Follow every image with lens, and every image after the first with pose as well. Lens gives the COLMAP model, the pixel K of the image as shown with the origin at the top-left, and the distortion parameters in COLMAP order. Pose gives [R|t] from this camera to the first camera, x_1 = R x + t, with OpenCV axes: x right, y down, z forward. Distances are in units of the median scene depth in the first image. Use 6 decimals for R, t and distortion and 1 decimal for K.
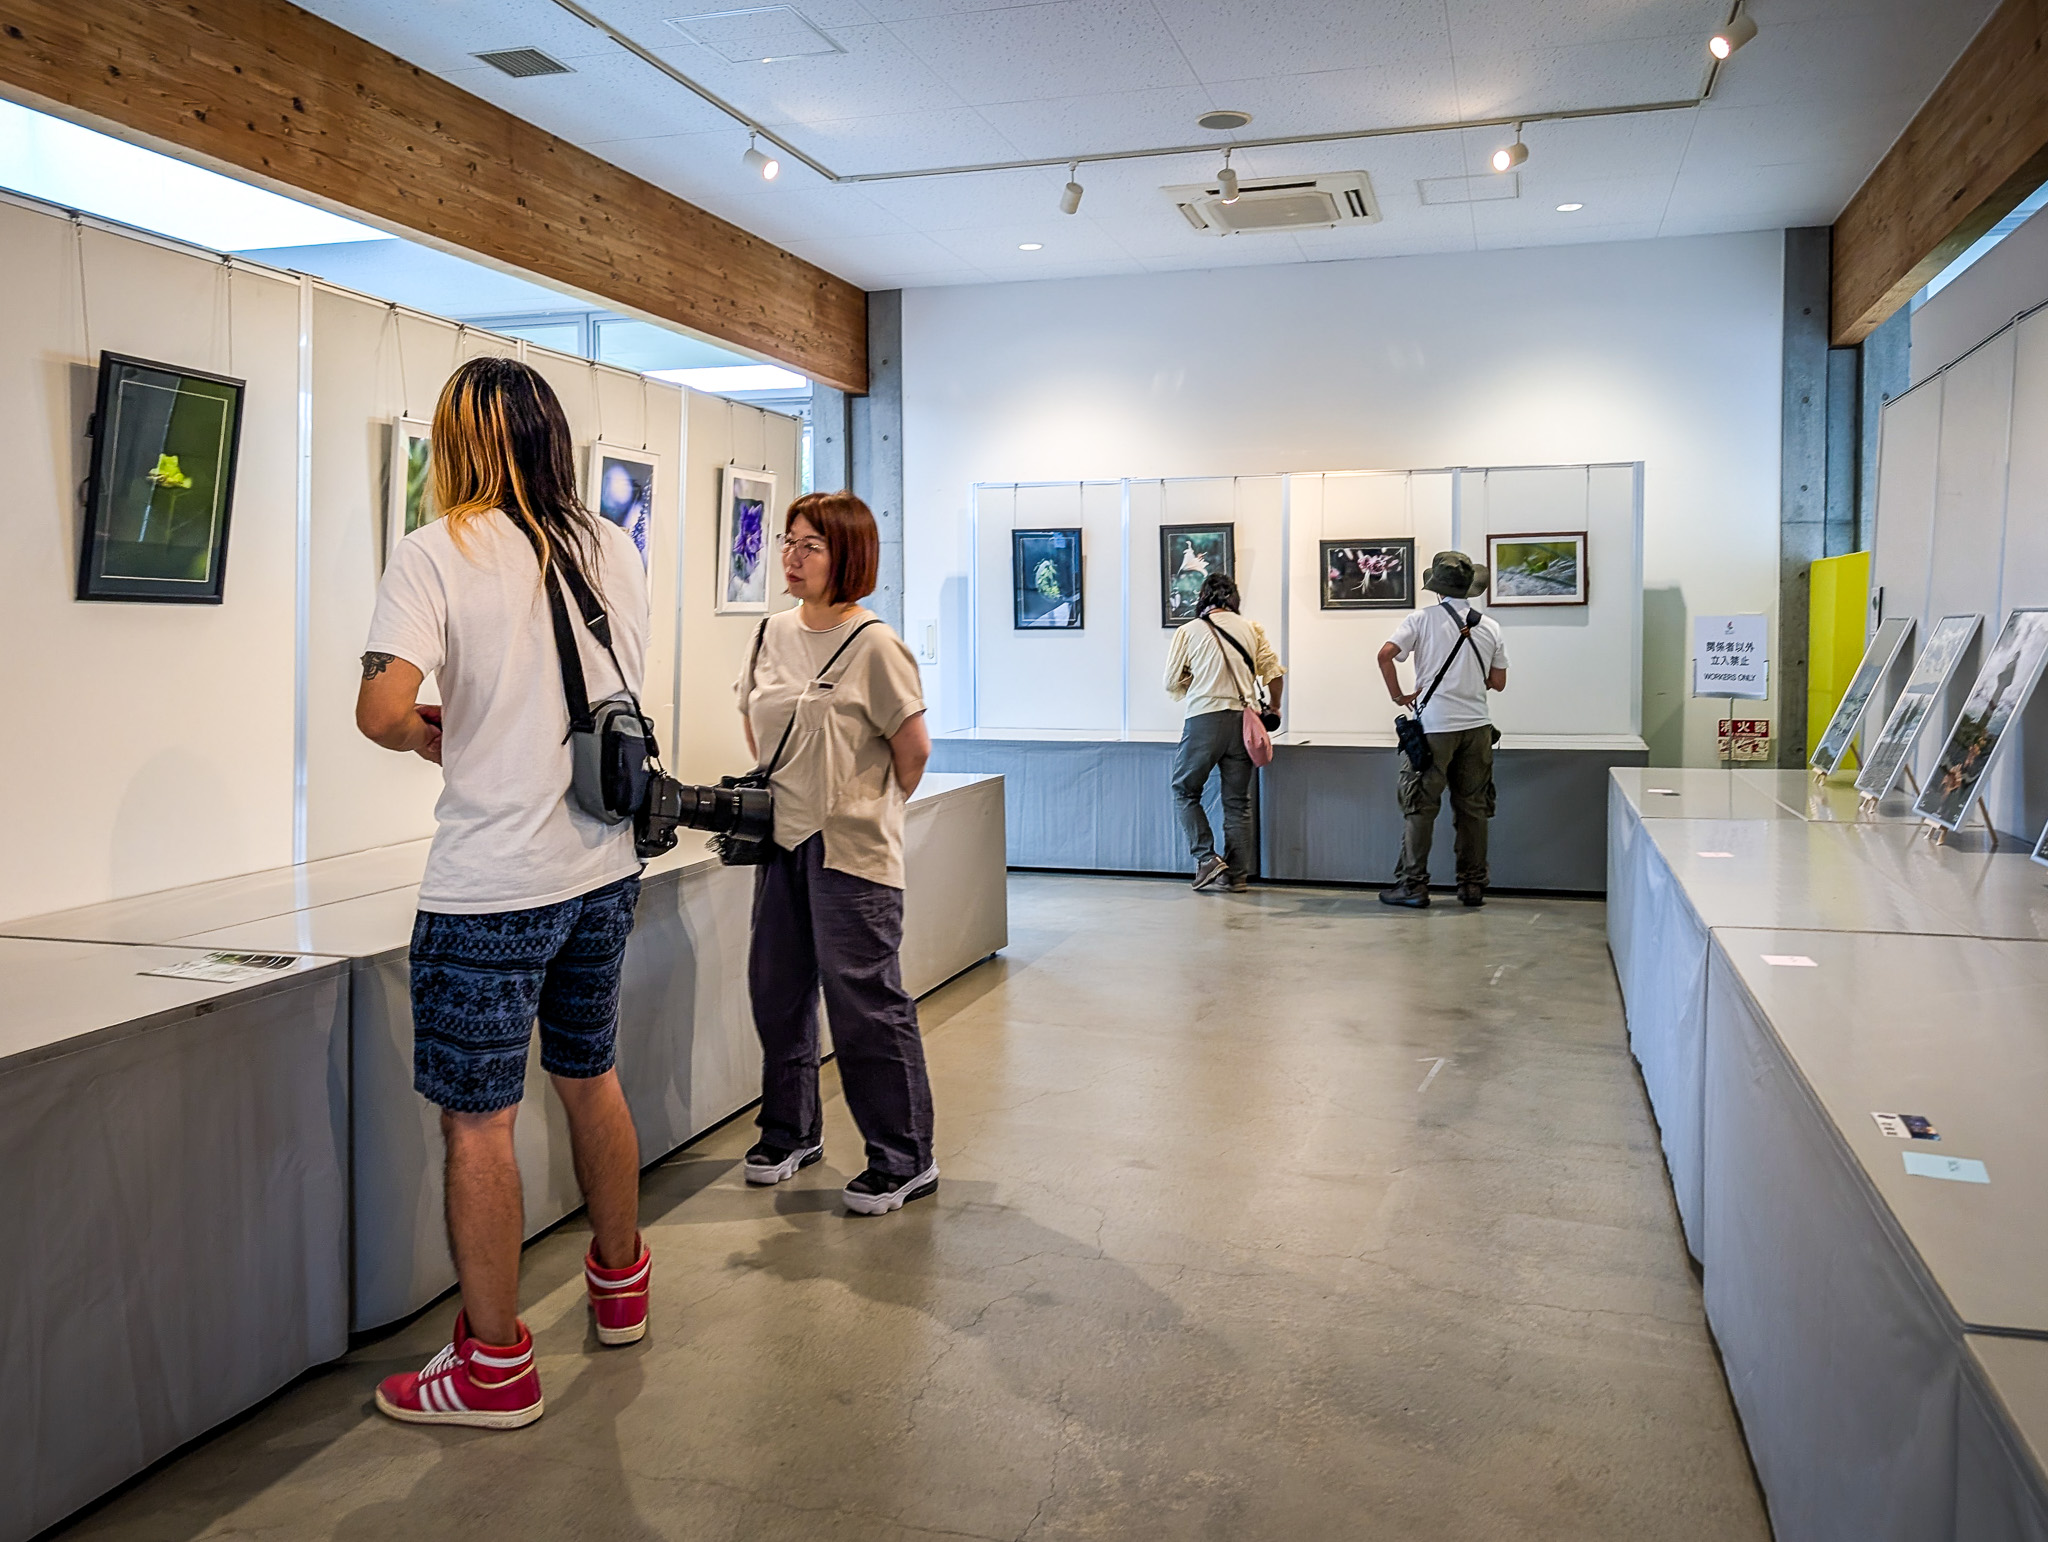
lens RADIAL K [[1680.6, 0, 1023.6], [0, 1680.6, 764.1], [0, 0, 1]] dist [-0.015352, -0.001120]
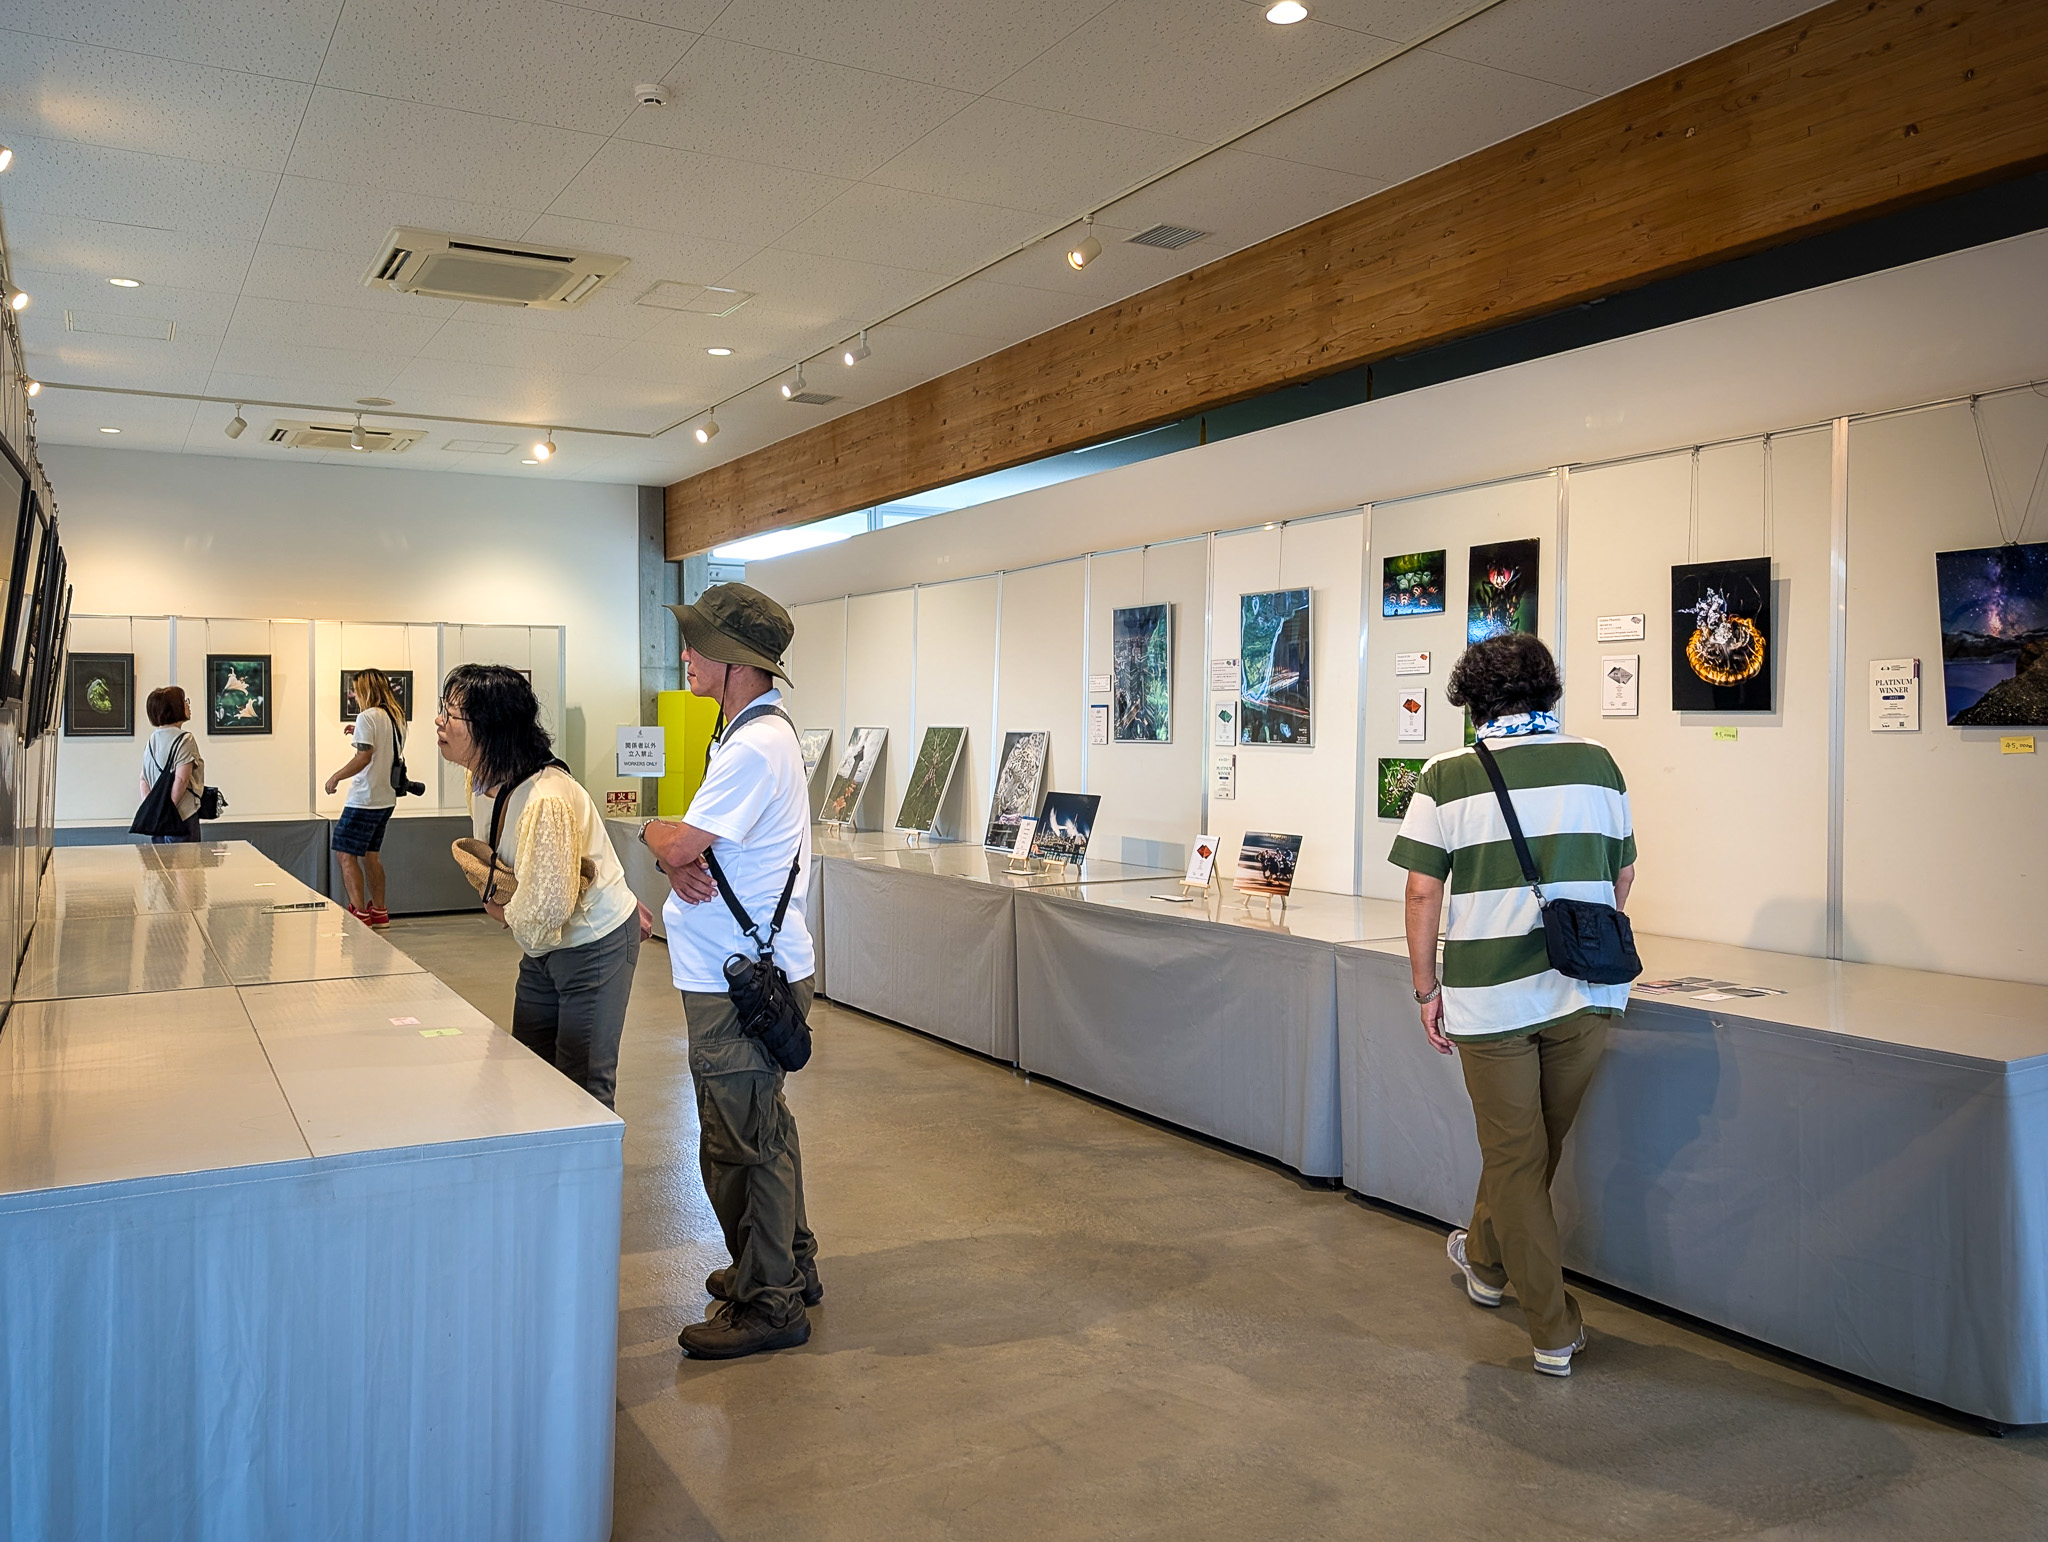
lens RADIAL K [[1680.6, 0, 1023.7], [0, 1680.6, 767.9], [0, 0, 1]] dist [-0.015352, -0.001120]
pose [[0.674564, -0.019060, 0.737971, -0.474892], [0.058291, 0.997921, -0.027509, 0.016530], [-0.735912, 0.061573, 0.674272, -0.335425]]
